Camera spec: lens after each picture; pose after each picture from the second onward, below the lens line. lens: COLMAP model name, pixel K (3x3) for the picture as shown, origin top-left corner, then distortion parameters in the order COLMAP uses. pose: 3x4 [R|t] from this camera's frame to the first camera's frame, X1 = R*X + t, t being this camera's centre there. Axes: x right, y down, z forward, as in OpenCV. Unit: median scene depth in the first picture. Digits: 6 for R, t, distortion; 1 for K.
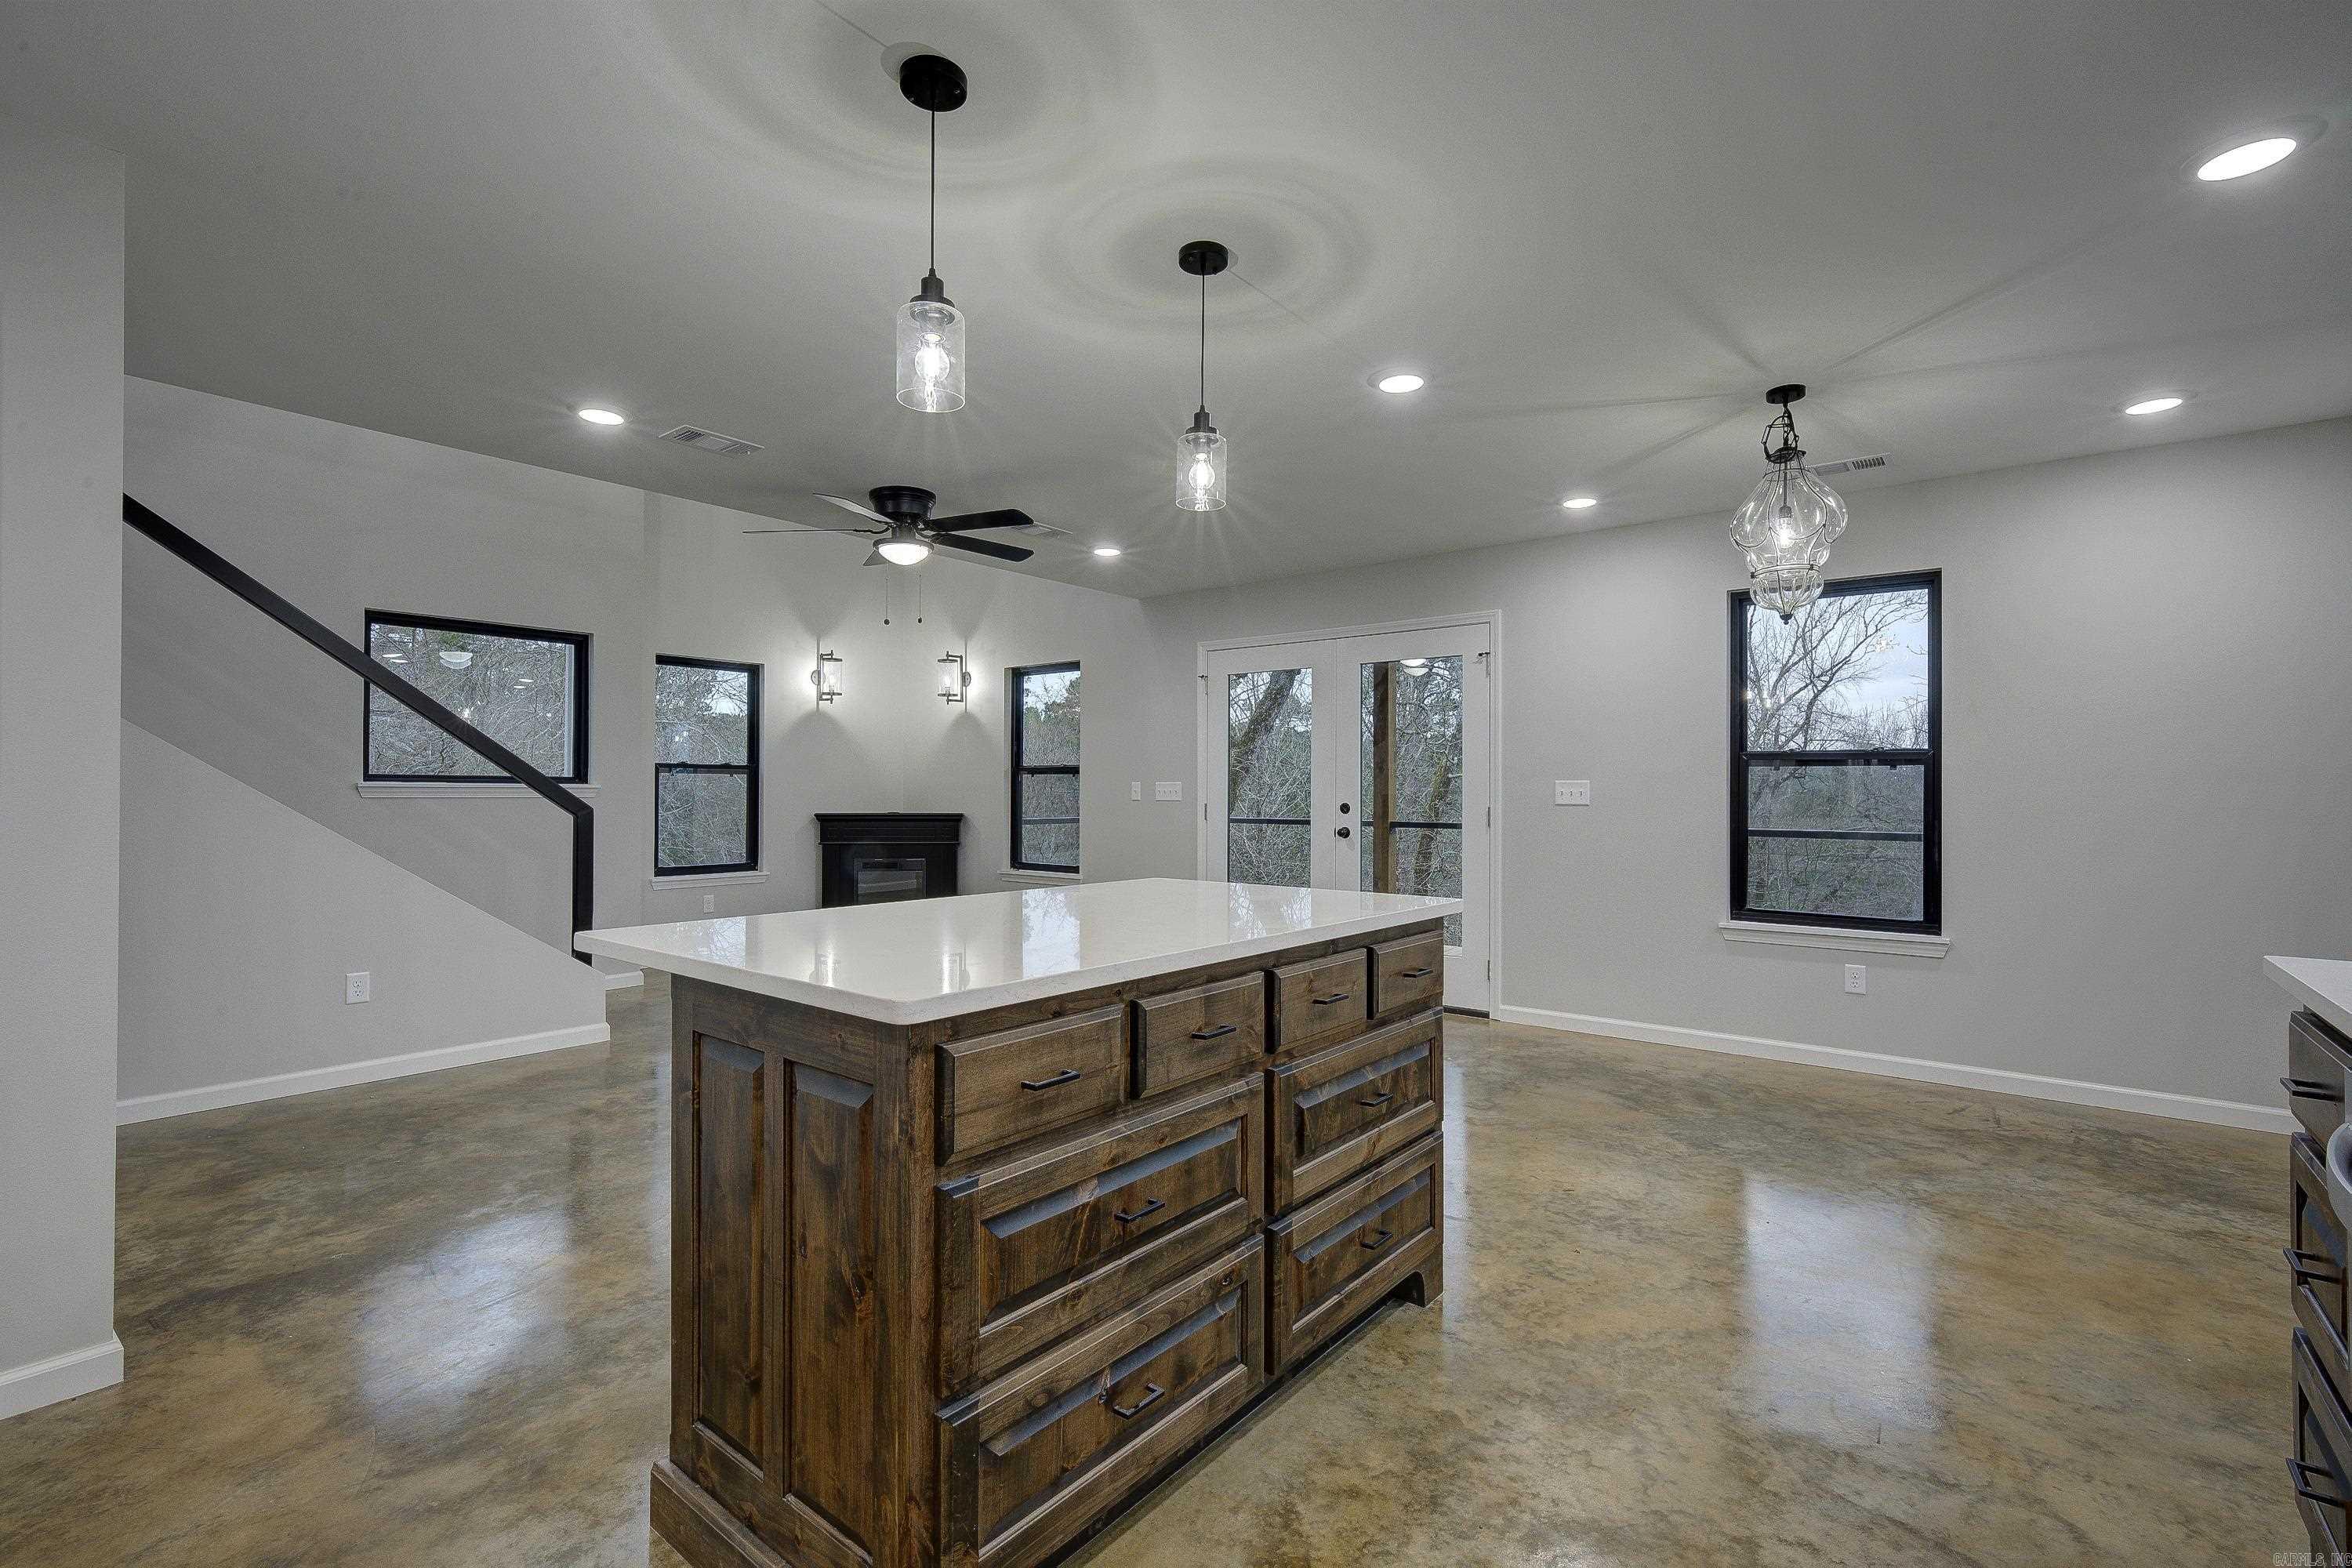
lens RADIAL K [[1040.2, 0, 1174.0], [0, 1040.2, 793.8], [0, 0, 1]] dist [-0.002143, -0.000245]
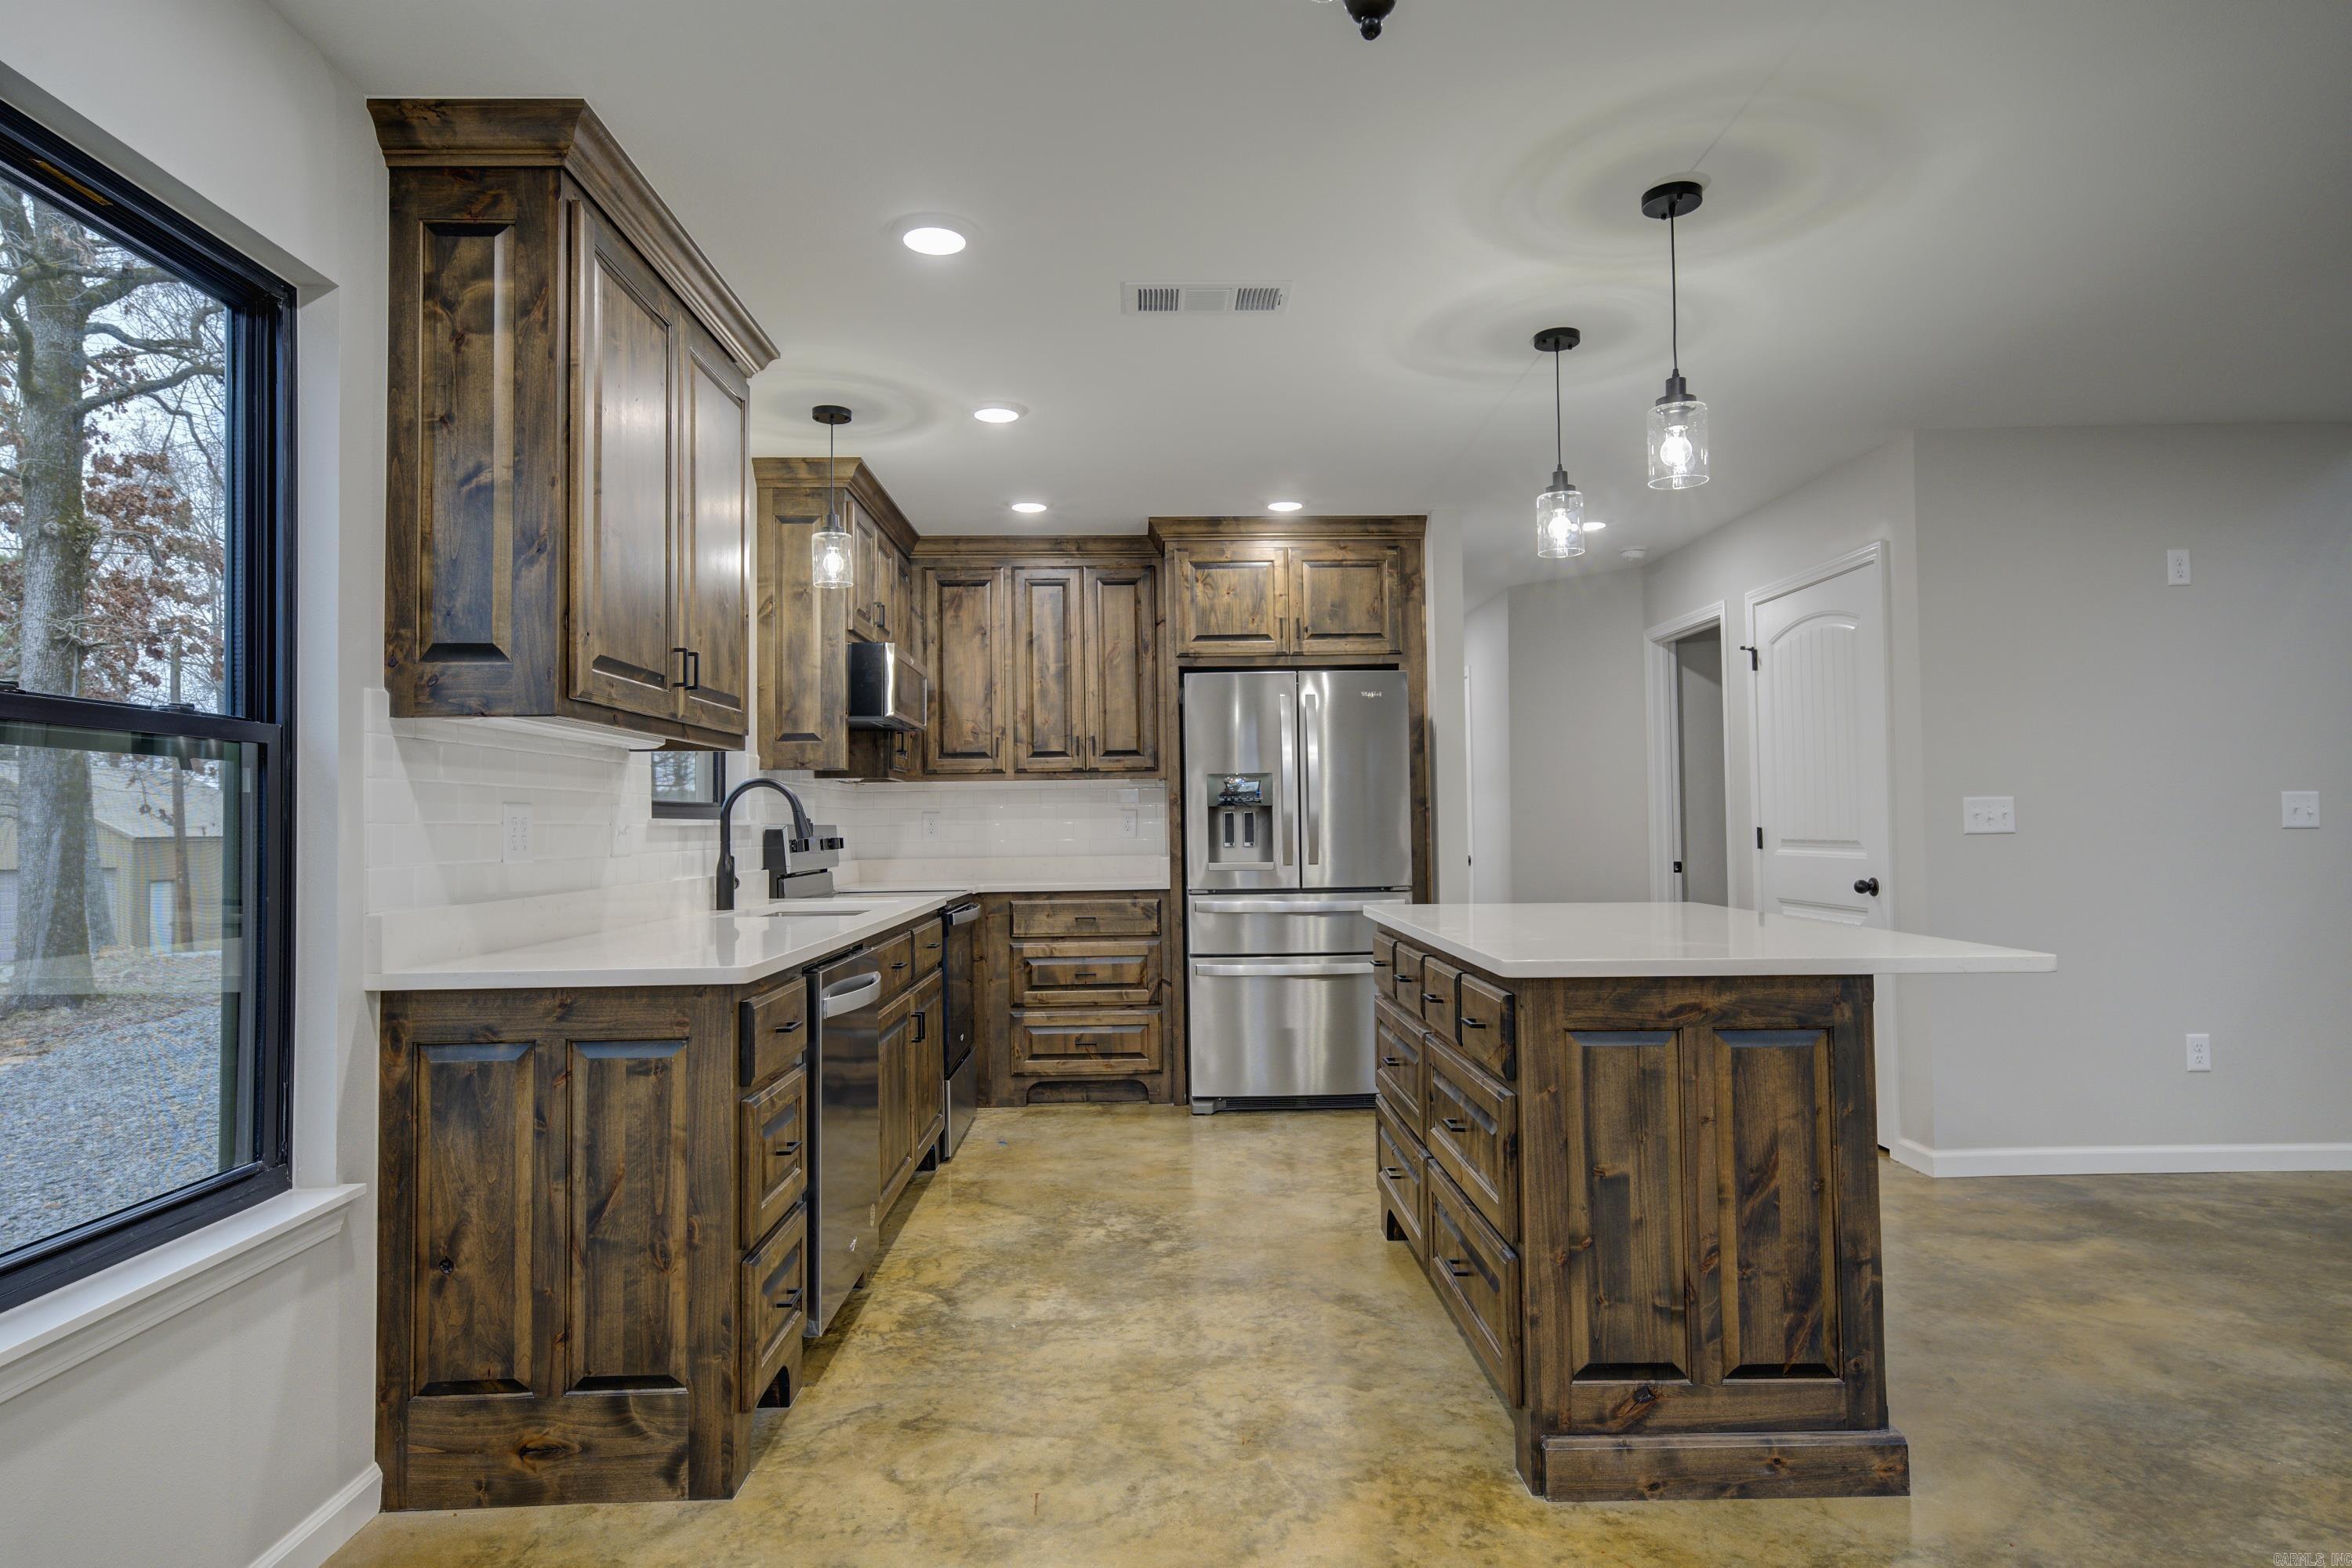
lens RADIAL K [[1348.8, 0, 1179.9], [0, 1348.8, 783.7], [0, 0, 1]] dist [0.018449, 0.000276]
pose [[-0.764295, -0.014025, -0.644714, 0.781360], [0.008163, 0.999473, -0.031420, 0.003229], [0.644815, -0.029277, -0.763778, 1.155212]]
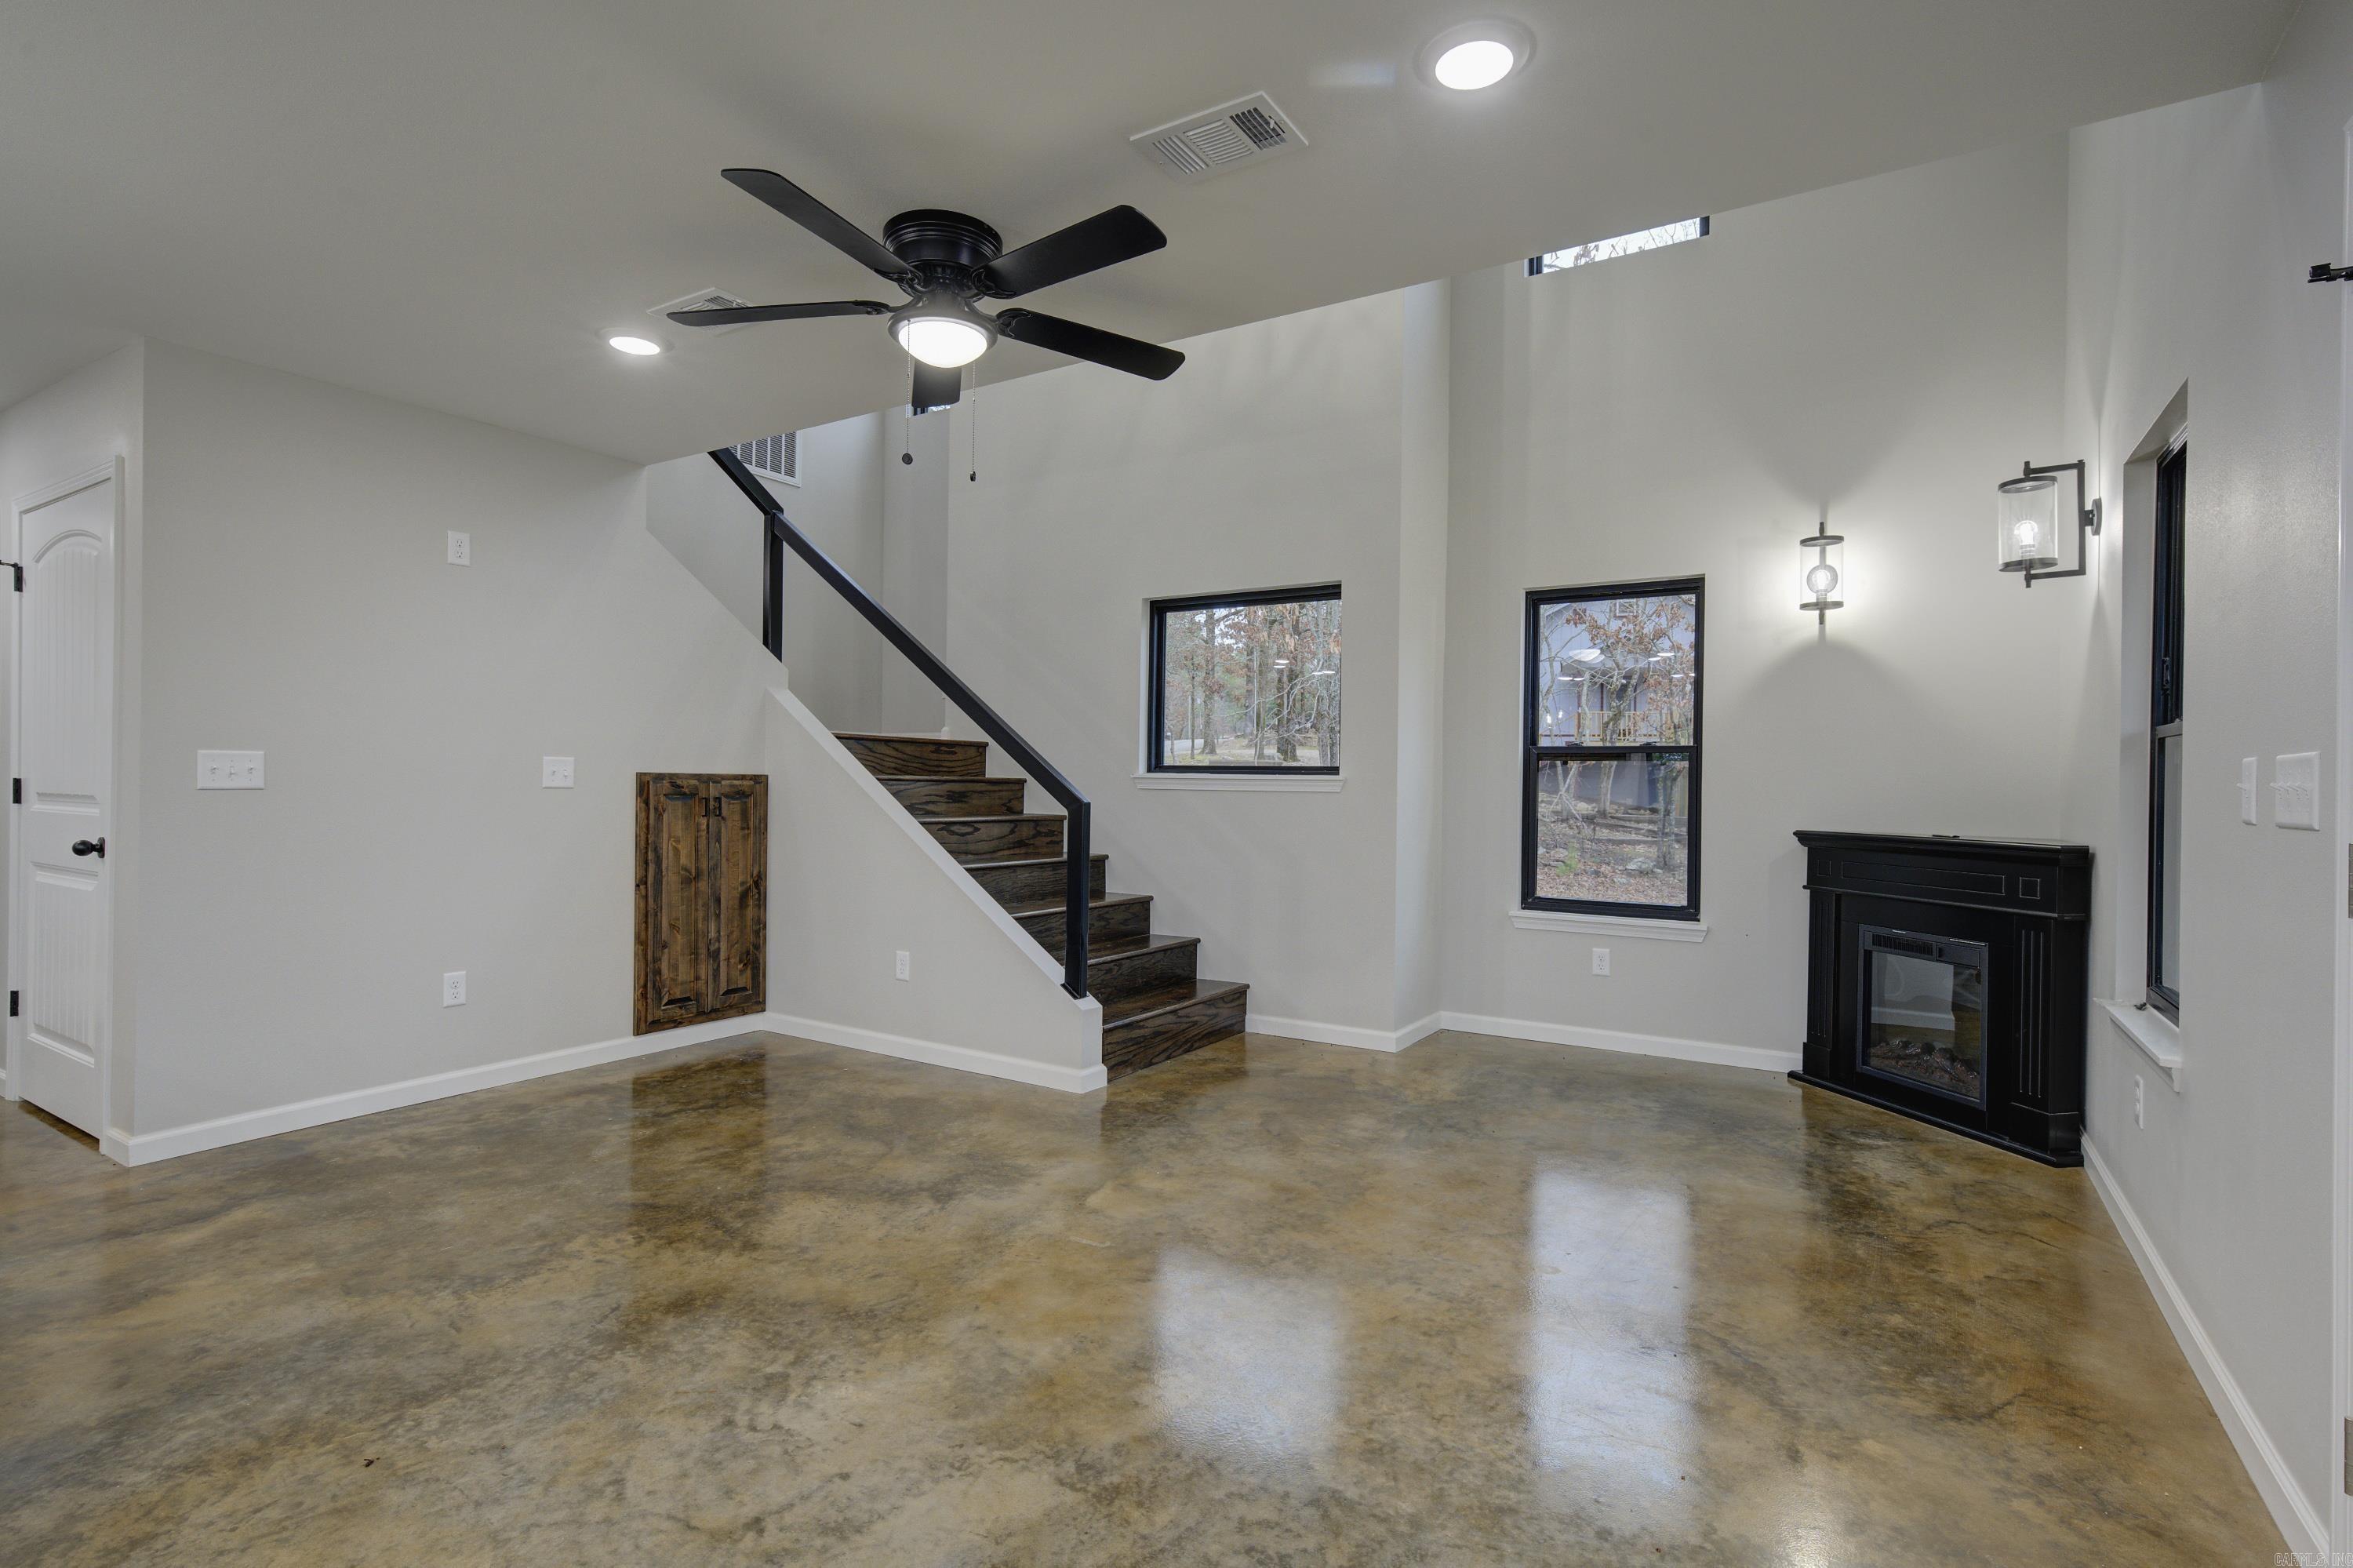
lens RADIAL K [[1129.3, 0, 1173.3], [0, 1129.3, 781.3], [0, 0, 1]] dist [0.007234, 0.001291]
pose [[0.110866, -0.001645, -0.993834, 0.467386], [-0.014962, 0.999883, -0.003324, -0.000313], [0.993723, 0.015238, 0.110829, 1.403367]]
